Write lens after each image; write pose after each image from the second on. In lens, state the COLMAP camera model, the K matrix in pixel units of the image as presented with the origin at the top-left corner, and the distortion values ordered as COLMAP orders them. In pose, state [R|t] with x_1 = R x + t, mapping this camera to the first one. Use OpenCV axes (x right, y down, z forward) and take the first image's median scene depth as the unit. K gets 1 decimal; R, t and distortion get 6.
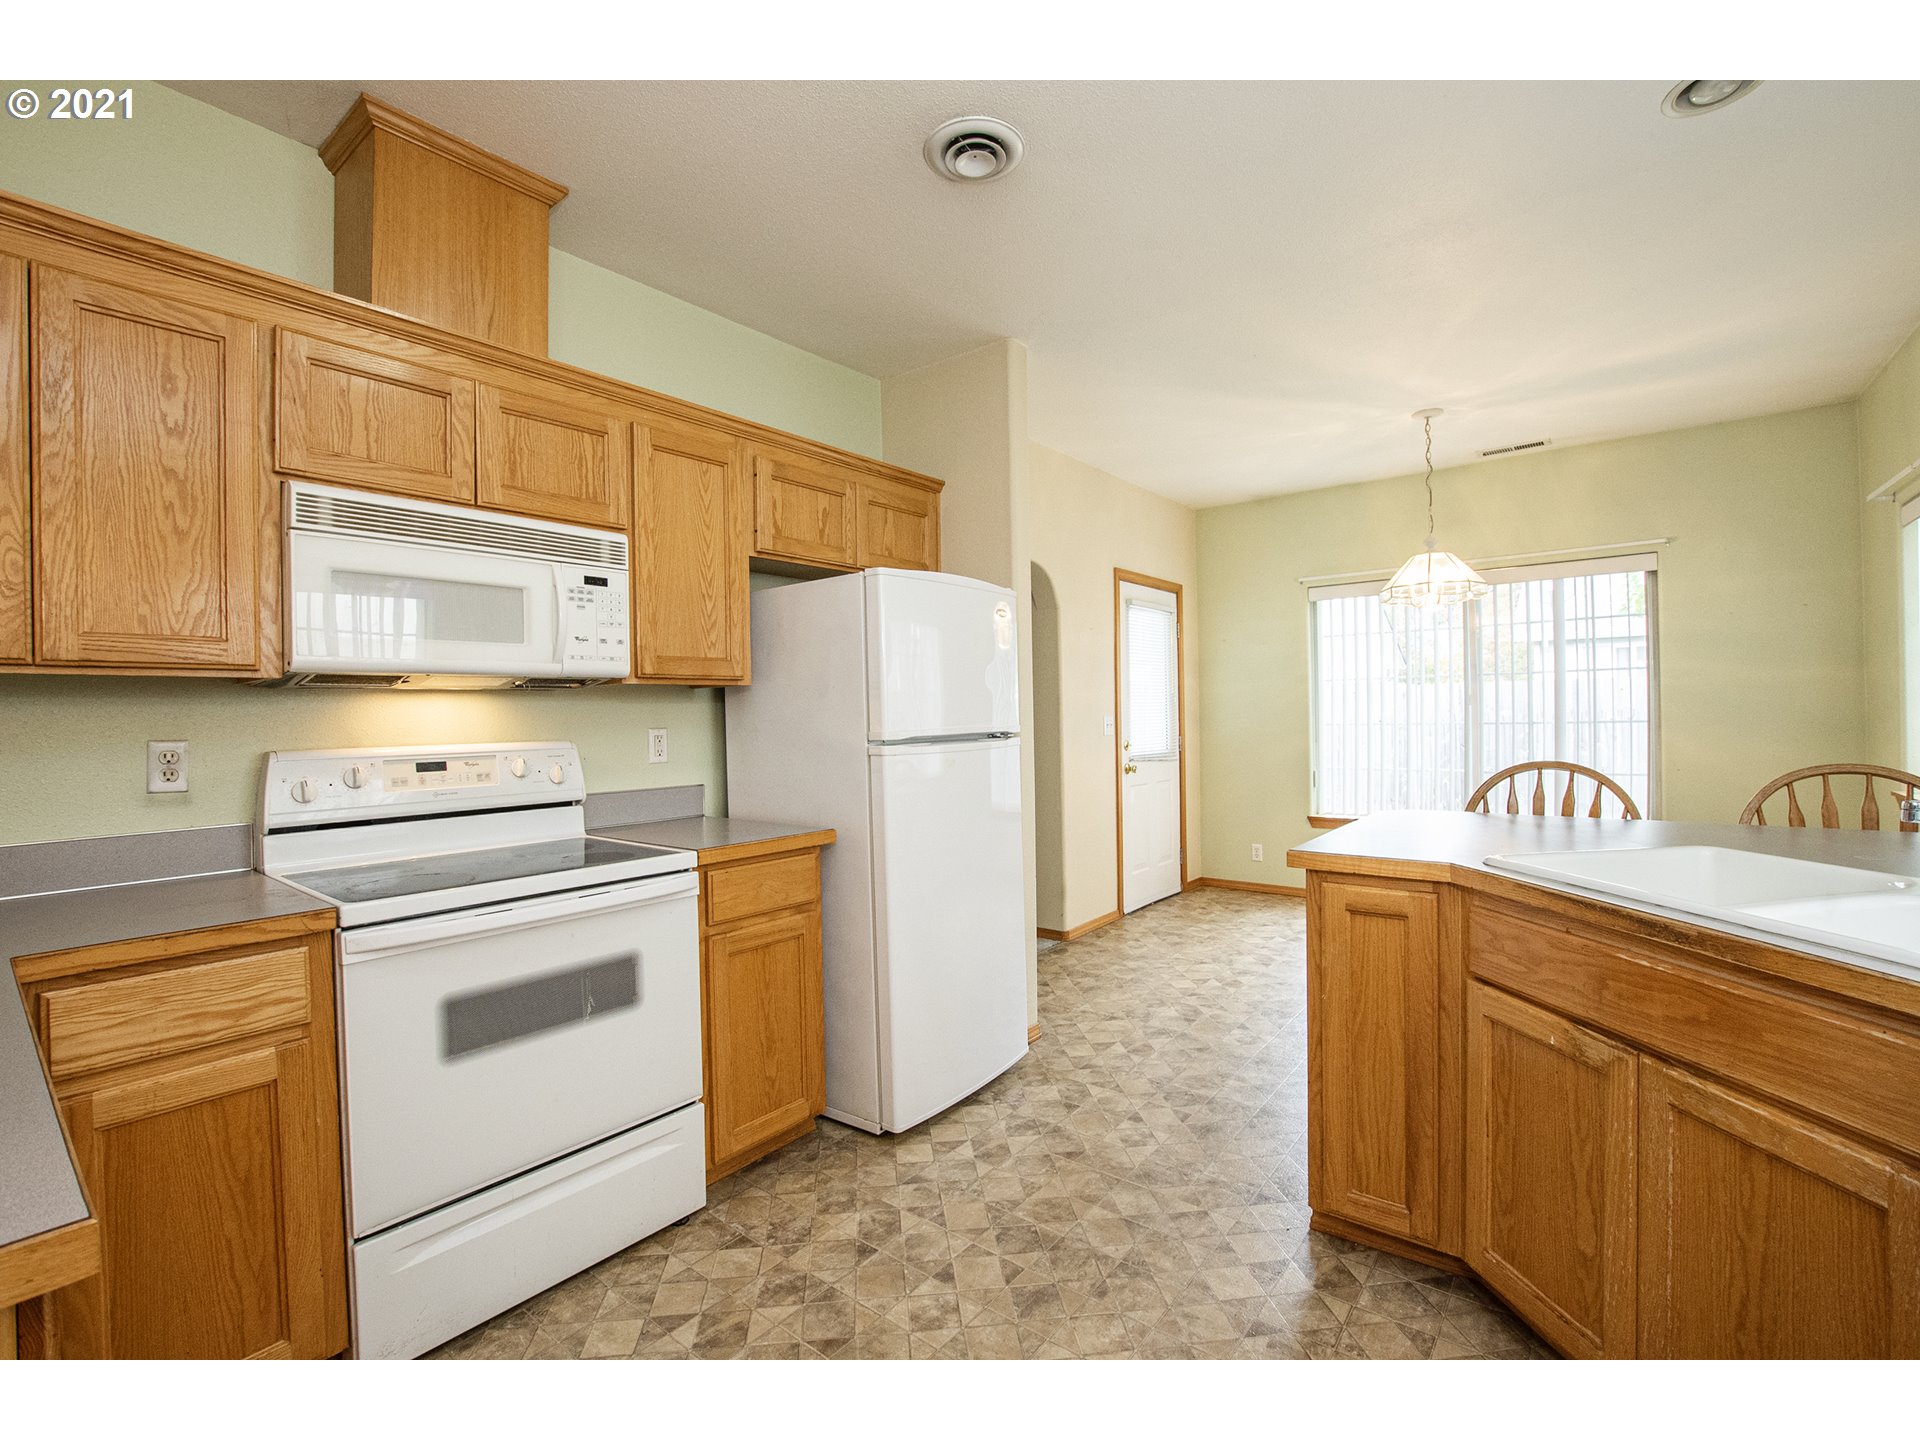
lens RADIAL K [[847.7, 0, 951.3], [0, 847.7, 714.7], [0, 0, 1]] dist [-0.031458, 0.001492]
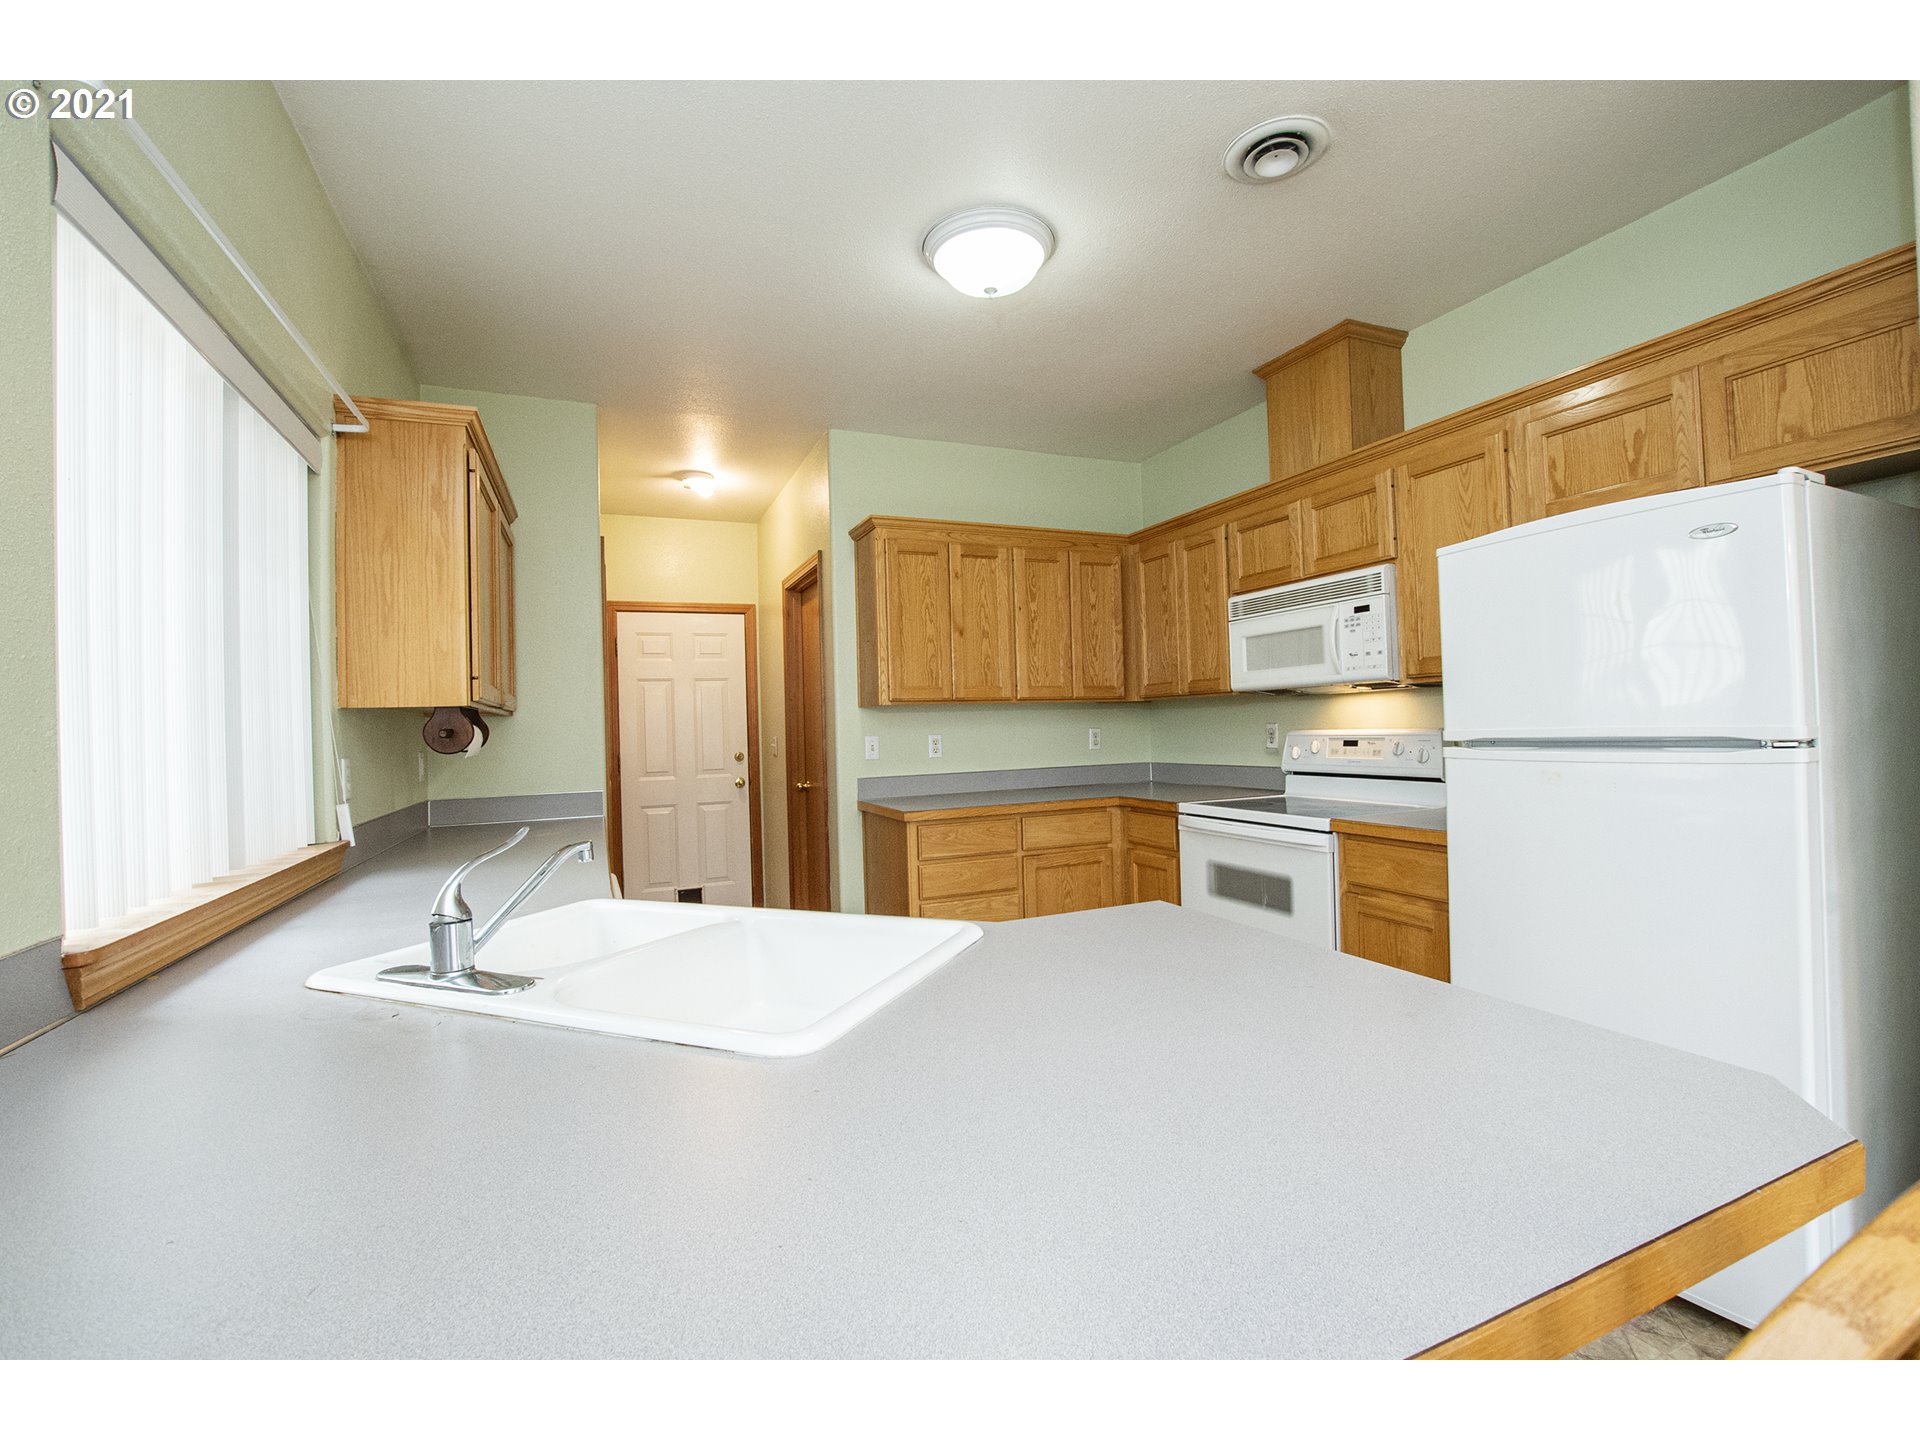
lens RADIAL K [[847.7, 0, 970.0], [0, 847.7, 725.3], [0, 0, 1]] dist [-0.031458, 0.001492]
pose [[-0.454344, 0.033574, -0.890193, 1.019070], [0.041285, 0.999009, 0.016606, -0.023756], [0.889869, -0.029207, -0.455280, 1.034838]]
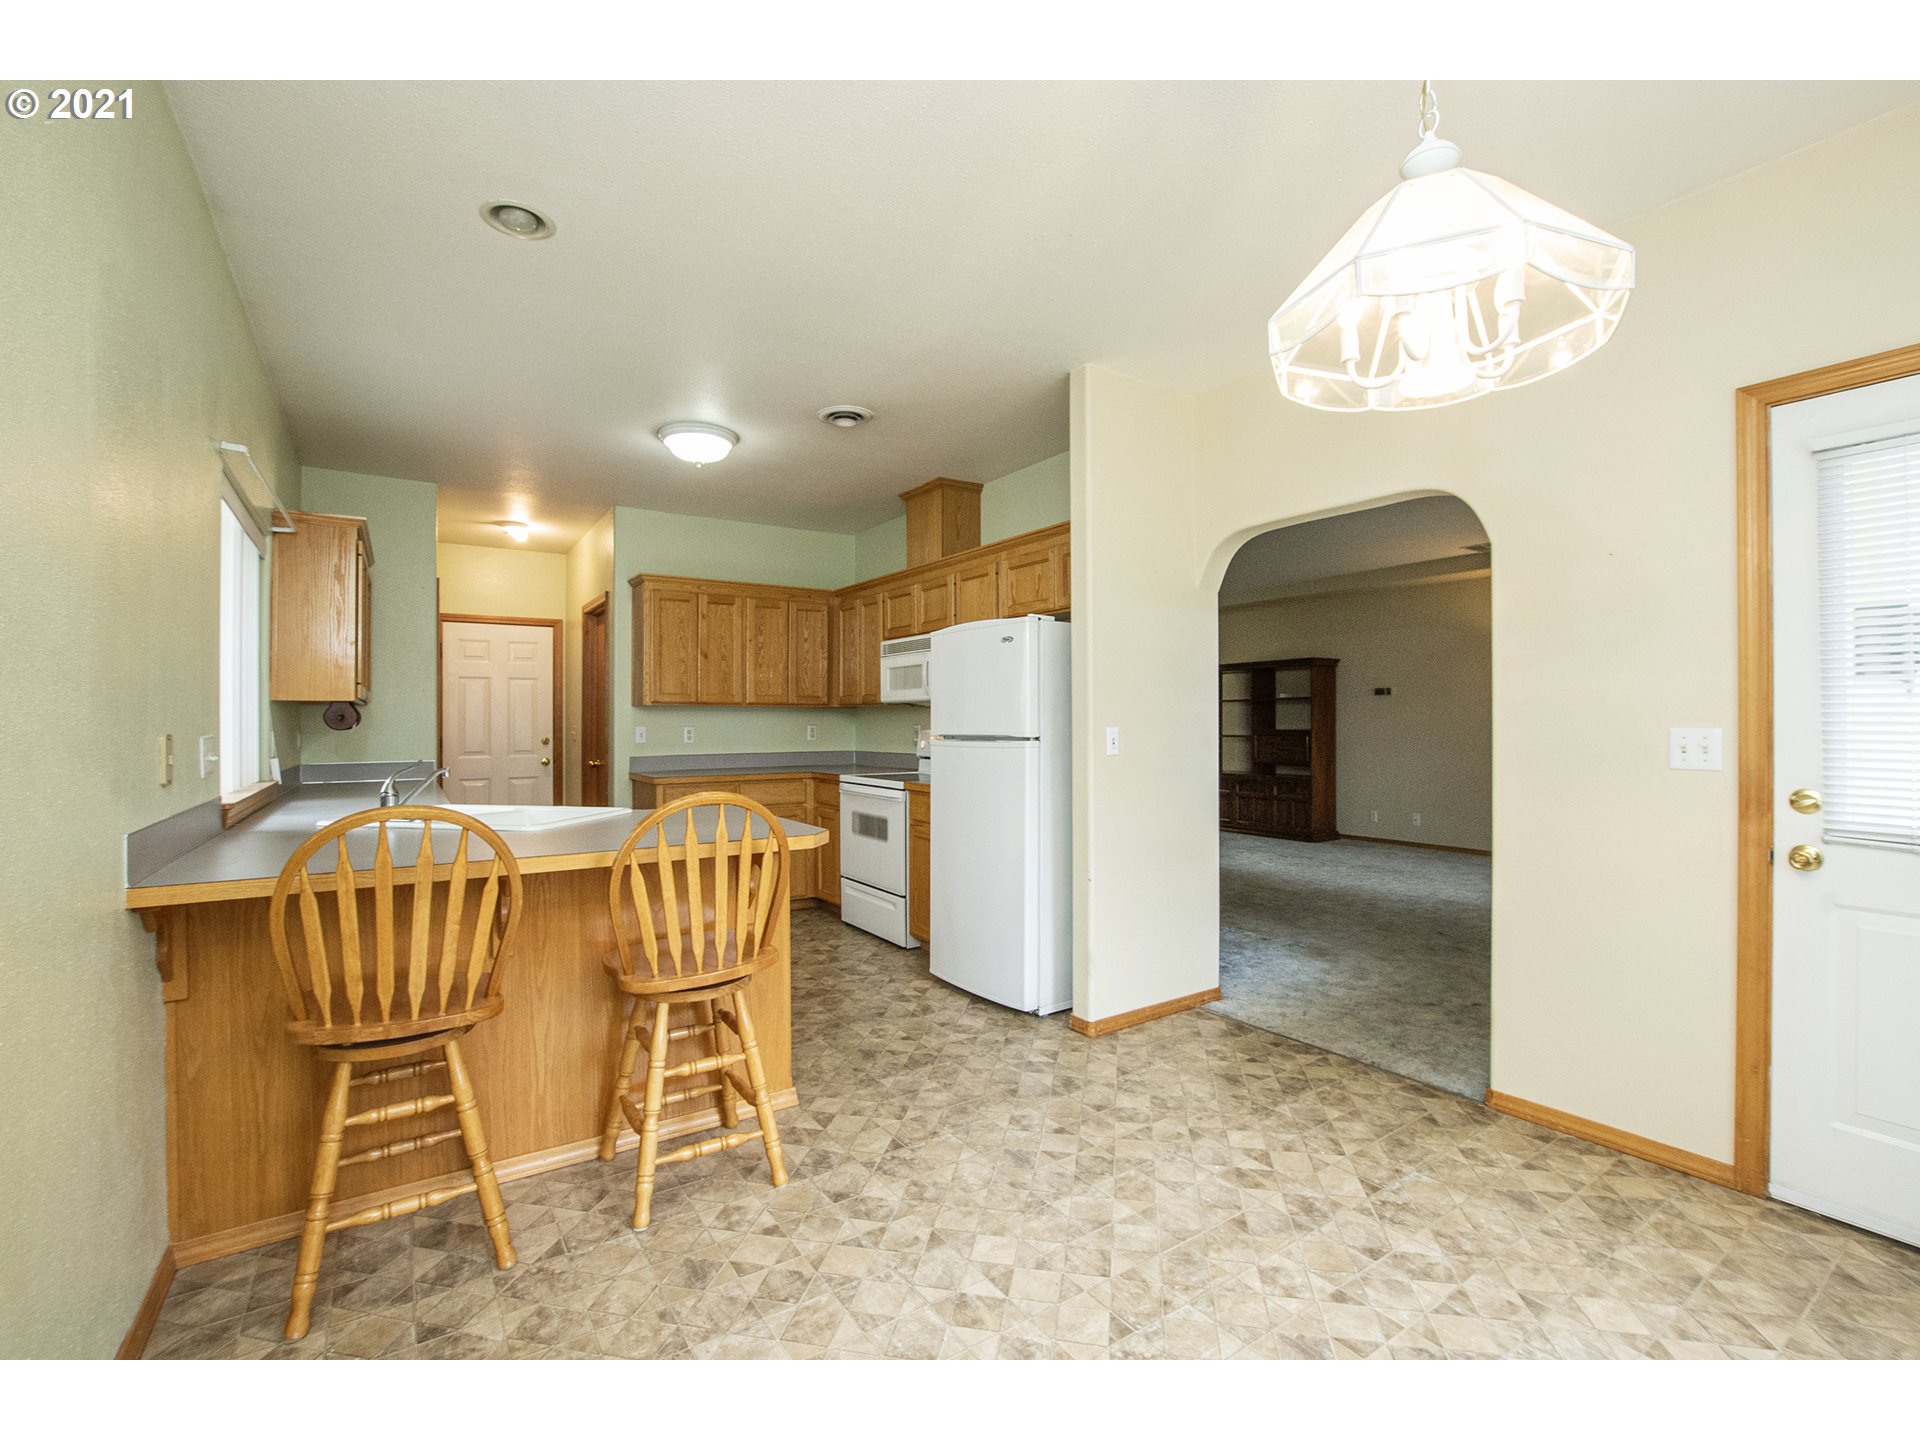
lens RADIAL K [[847.7, 0, 961.2], [0, 847.7, 714.9], [0, 0, 1]] dist [-0.031458, 0.001492]
pose [[-0.293706, 0.015815, -0.955765, 1.626773], [0.012255, 0.999843, 0.012778, -0.034835], [0.955817, -0.007960, -0.293854, 1.674465]]
